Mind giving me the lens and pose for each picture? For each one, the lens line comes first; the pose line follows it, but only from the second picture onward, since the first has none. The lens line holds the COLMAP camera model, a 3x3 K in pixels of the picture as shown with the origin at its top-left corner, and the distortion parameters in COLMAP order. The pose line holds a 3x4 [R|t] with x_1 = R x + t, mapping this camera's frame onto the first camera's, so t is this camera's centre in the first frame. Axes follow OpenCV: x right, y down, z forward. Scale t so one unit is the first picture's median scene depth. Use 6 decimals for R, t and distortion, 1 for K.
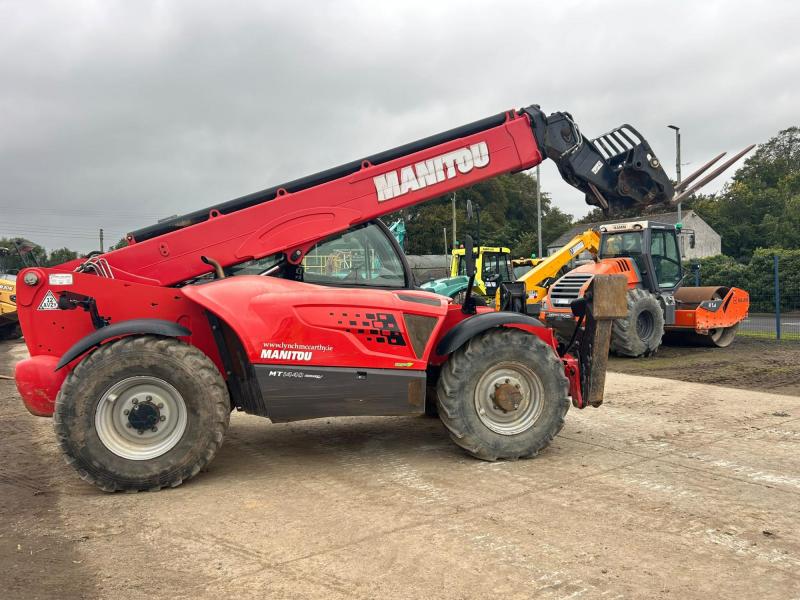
lens RADIAL K [[600.9, 0, 407.3], [0, 600.9, 303.6], [0, 0, 1]] dist [0.062742, -0.068572]
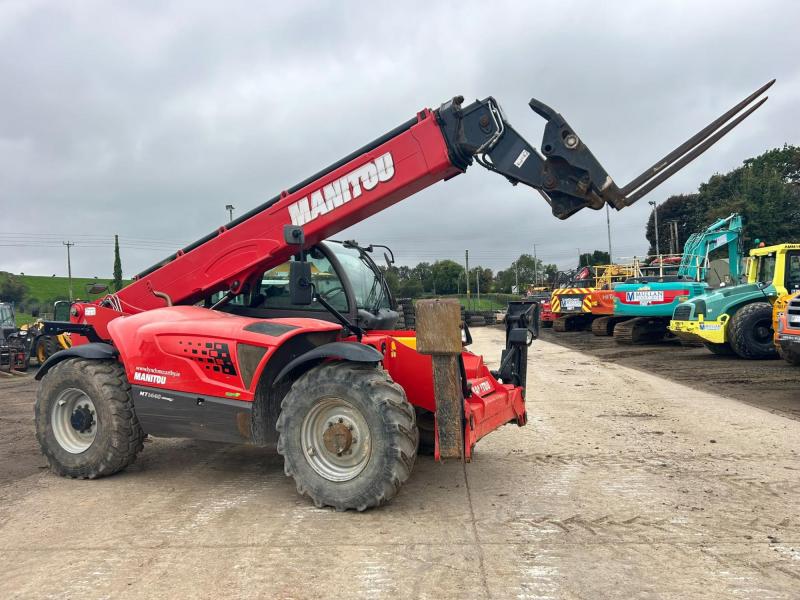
lens RADIAL K [[600.9, 0, 408.5], [0, 600.9, 301.9], [0, 0, 1]] dist [0.062742, -0.068572]
pose [[0.794239, -0.016669, -0.607376, 0.802647], [0.005627, 0.999783, -0.020081, -0.029639], [0.607579, 0.012531, 0.794160, 0.350830]]
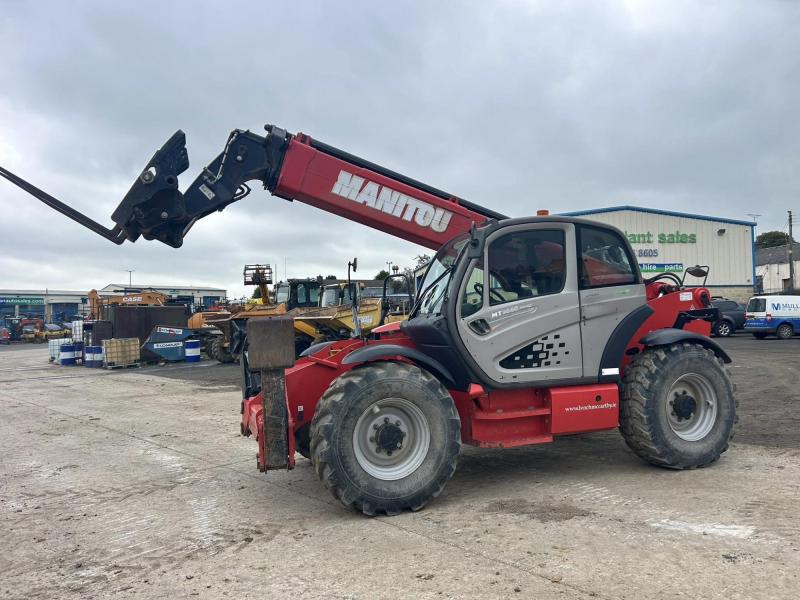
lens RADIAL K [[600.9, 0, 399.5], [0, 600.9, 303.2], [0, 0, 1]] dist [0.062742, -0.068572]
pose [[-0.990159, 0.054427, -0.128932, 0.181530], [0.054775, 0.998498, 0.000849, -0.062828], [0.128785, -0.006222, -0.991653, 2.315619]]
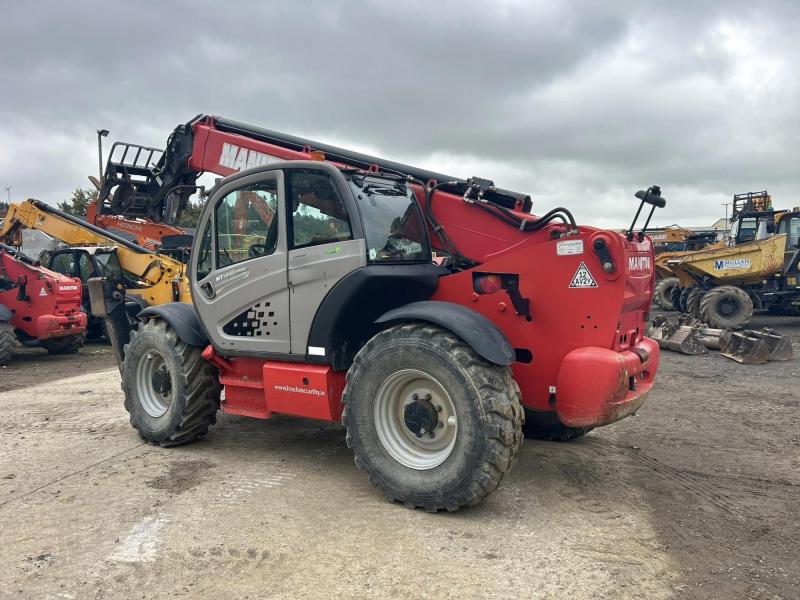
lens RADIAL K [[600.9, 0, 398.5], [0, 600.9, 304.2], [0, 0, 1]] dist [0.062742, -0.068572]
pose [[-0.656310, 0.005174, 0.754474, -1.015586], [0.062333, 0.996930, 0.047386, -0.021284], [-0.751912, 0.078128, -0.654617, 1.777124]]
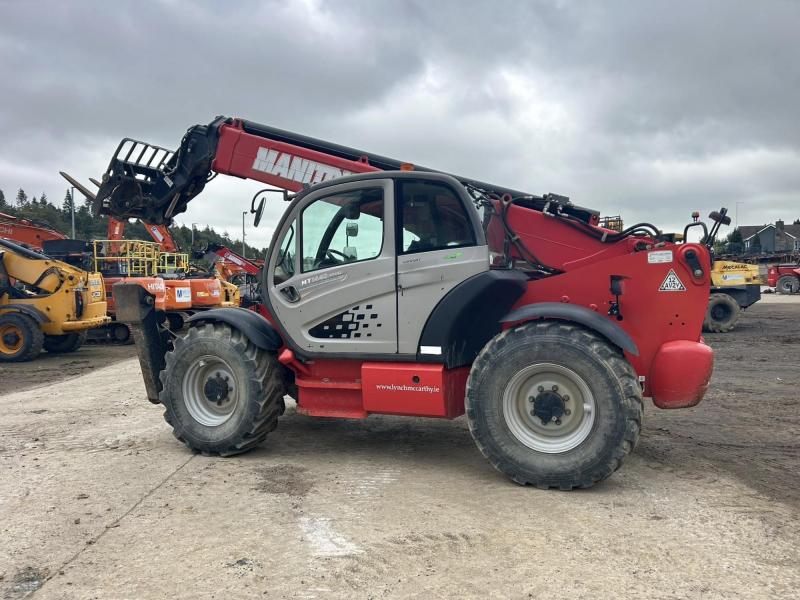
lens RADIAL K [[600.9, 0, 406.2], [0, 600.9, 301.6], [0, 0, 1]] dist [0.062742, -0.068572]
pose [[-0.827055, 0.024453, 0.561589, -0.777948], [0.053737, 0.997917, 0.035687, -0.029010], [-0.559546, 0.059693, -0.826647, 2.068822]]
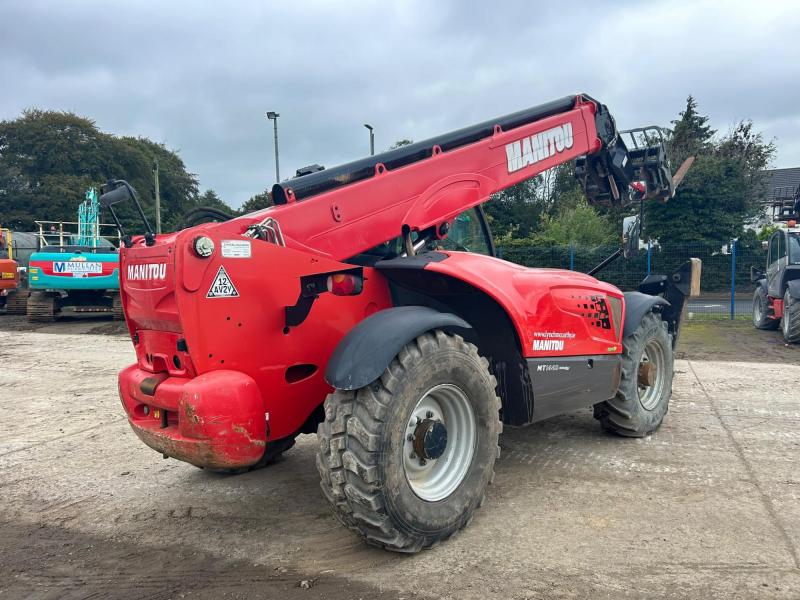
lens RADIAL K [[600.9, 0, 407.2], [0, 600.9, 304.5], [0, 0, 1]] dist [0.062742, -0.068572]
pose [[0.825329, -0.022768, 0.564193, -0.767945], [0.009495, 0.999605, 0.026449, 0.002903], [-0.564573, -0.016472, 0.825219, 0.372748]]
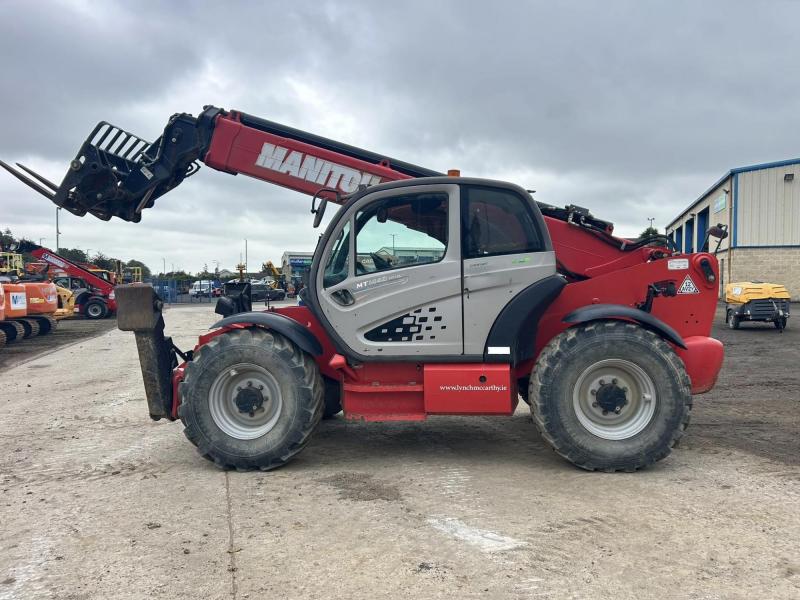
lens RADIAL K [[600.9, 0, 405.1], [0, 600.9, 305.3], [0, 0, 1]] dist [0.062742, -0.068572]
pose [[-0.953280, 0.032028, 0.300387, -0.451975], [0.048413, 0.997709, 0.047261, -0.044069], [-0.298185, 0.059595, -0.952646, 2.242954]]
